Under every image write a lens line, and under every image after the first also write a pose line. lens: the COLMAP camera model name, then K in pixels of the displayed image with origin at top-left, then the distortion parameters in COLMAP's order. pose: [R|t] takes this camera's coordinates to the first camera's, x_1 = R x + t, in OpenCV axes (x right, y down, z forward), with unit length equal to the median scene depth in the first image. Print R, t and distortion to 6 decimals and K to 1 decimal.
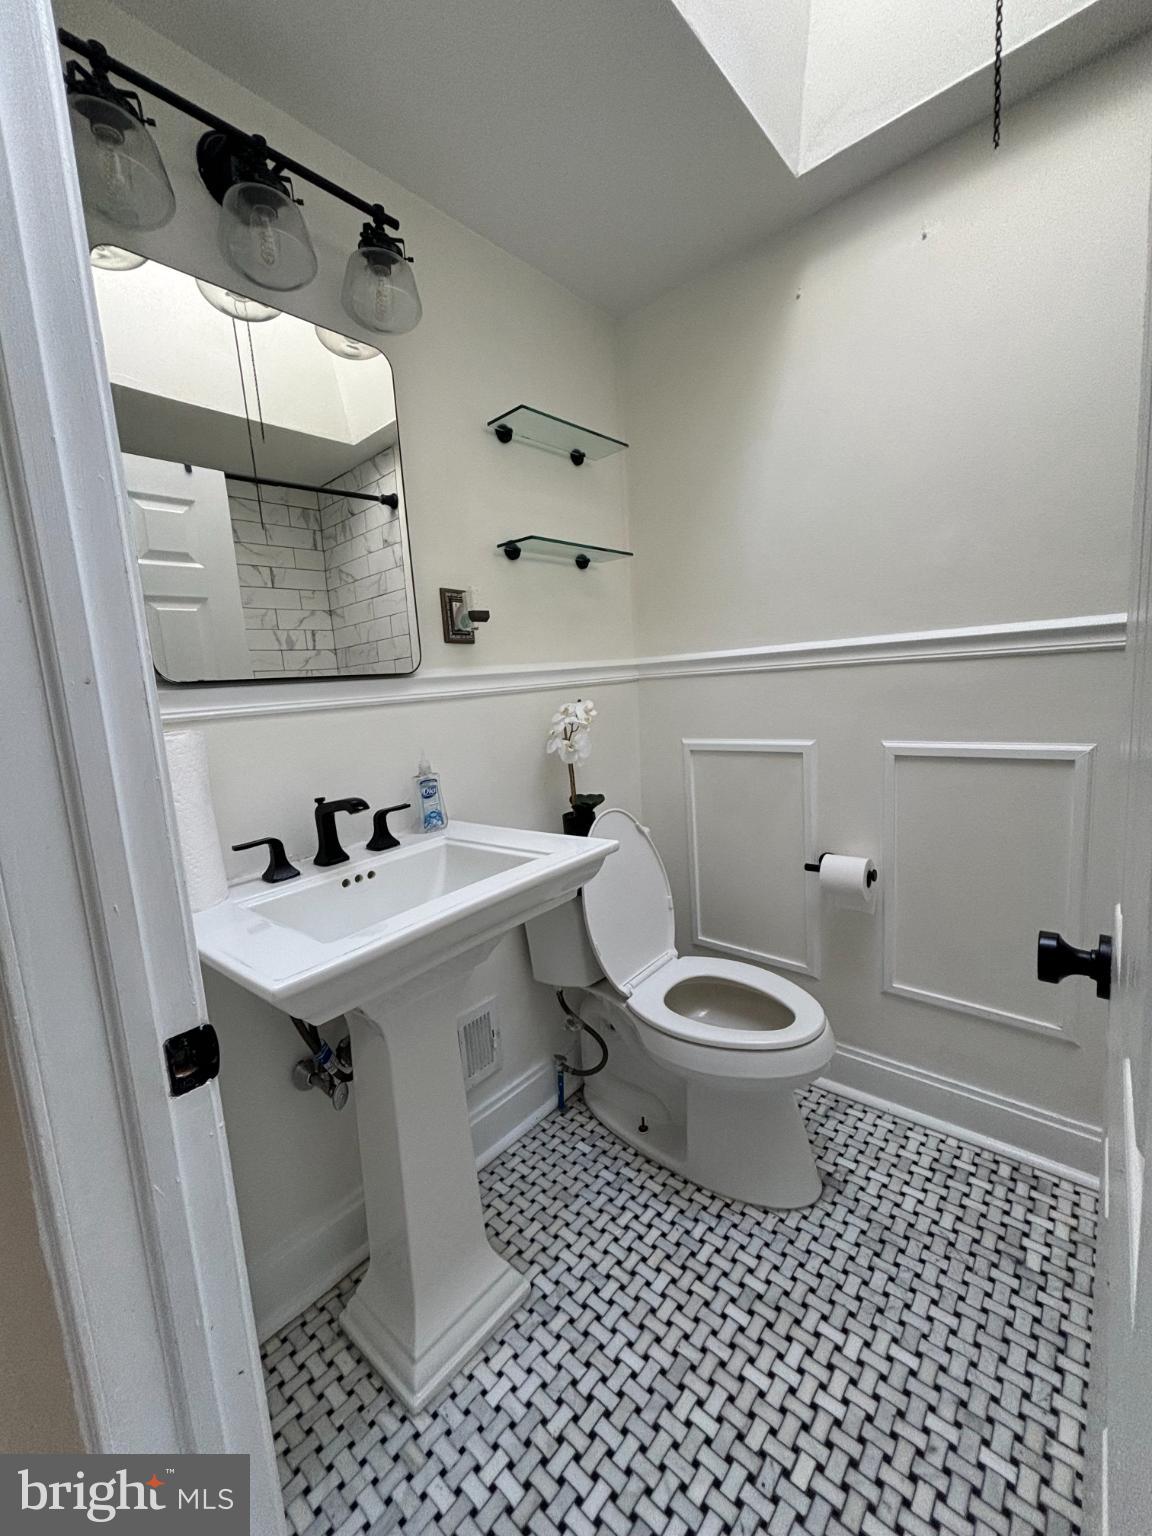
lens RADIAL K [[617.4, 0, 570.7], [0, 617.4, 766.1], [0, 0, 1]] dist [-0.000822, -0.000201]
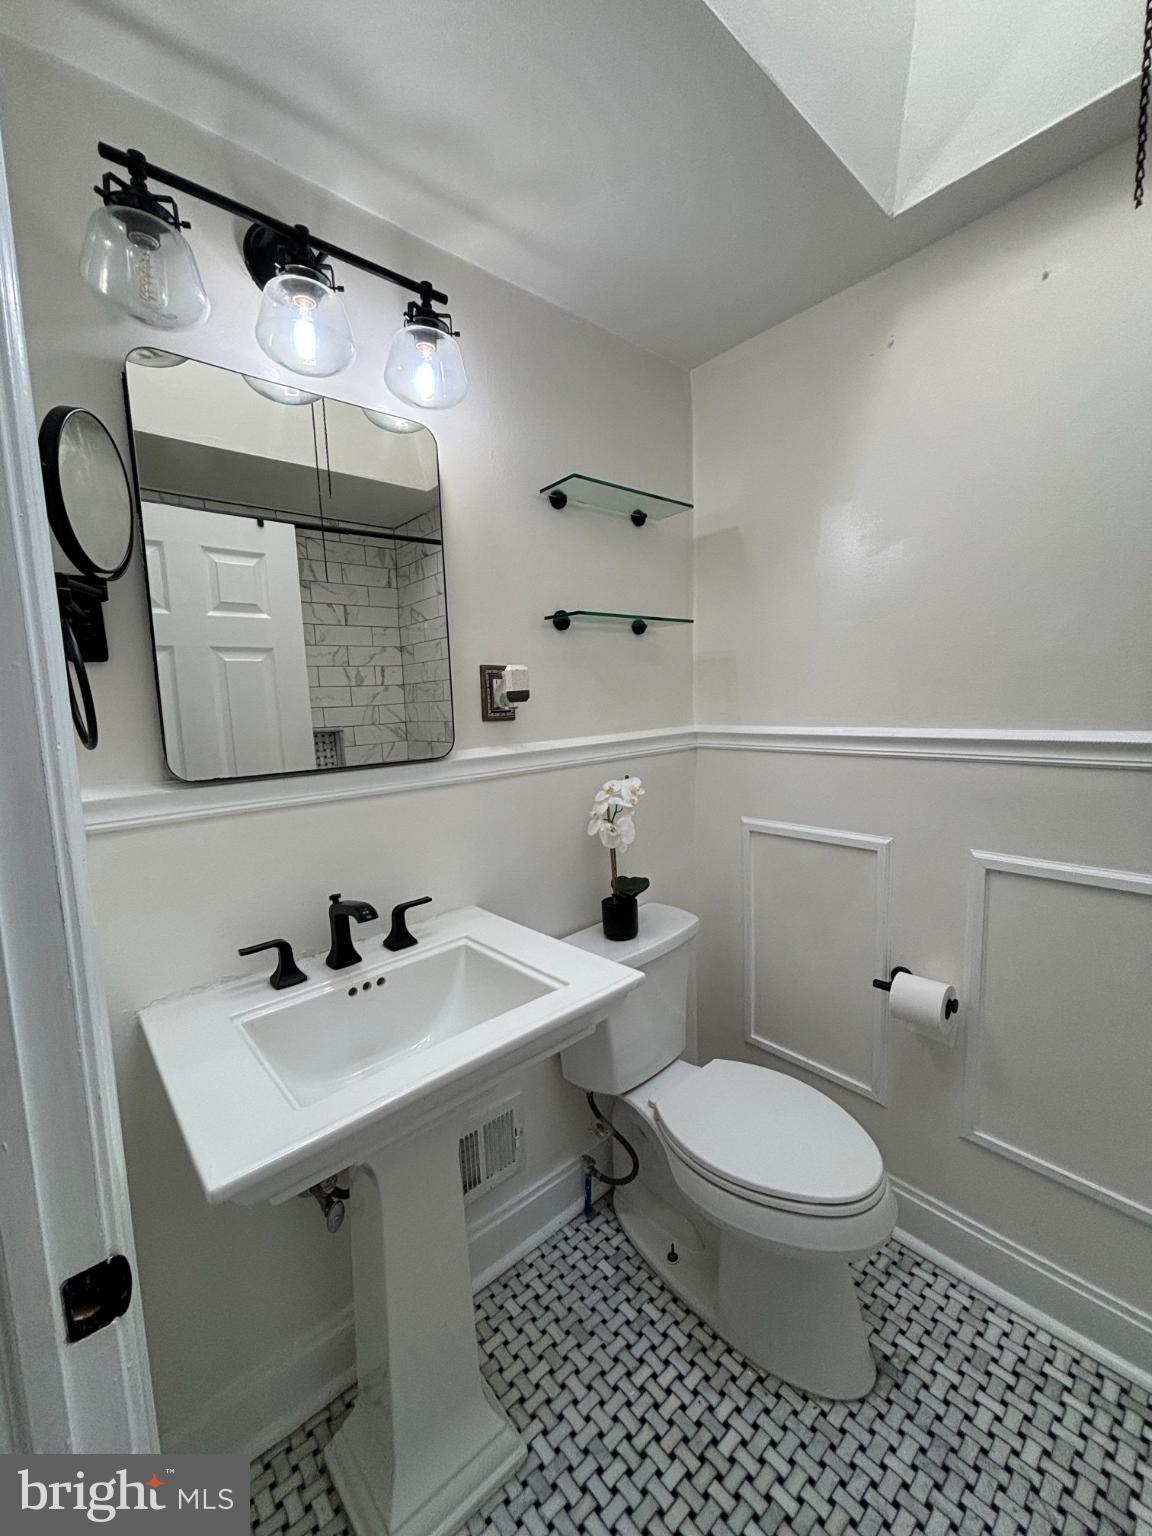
lens RADIAL K [[617.4, 0, 572.4], [0, 617.4, 764.0], [0, 0, 1]] dist [-0.000822, -0.000201]
pose [[0.991315, 0.047692, -0.122558, 0.052865], [-0.050462, 0.998534, -0.019600, -0.122262], [0.121443, 0.025615, 0.992268, 0.075670]]
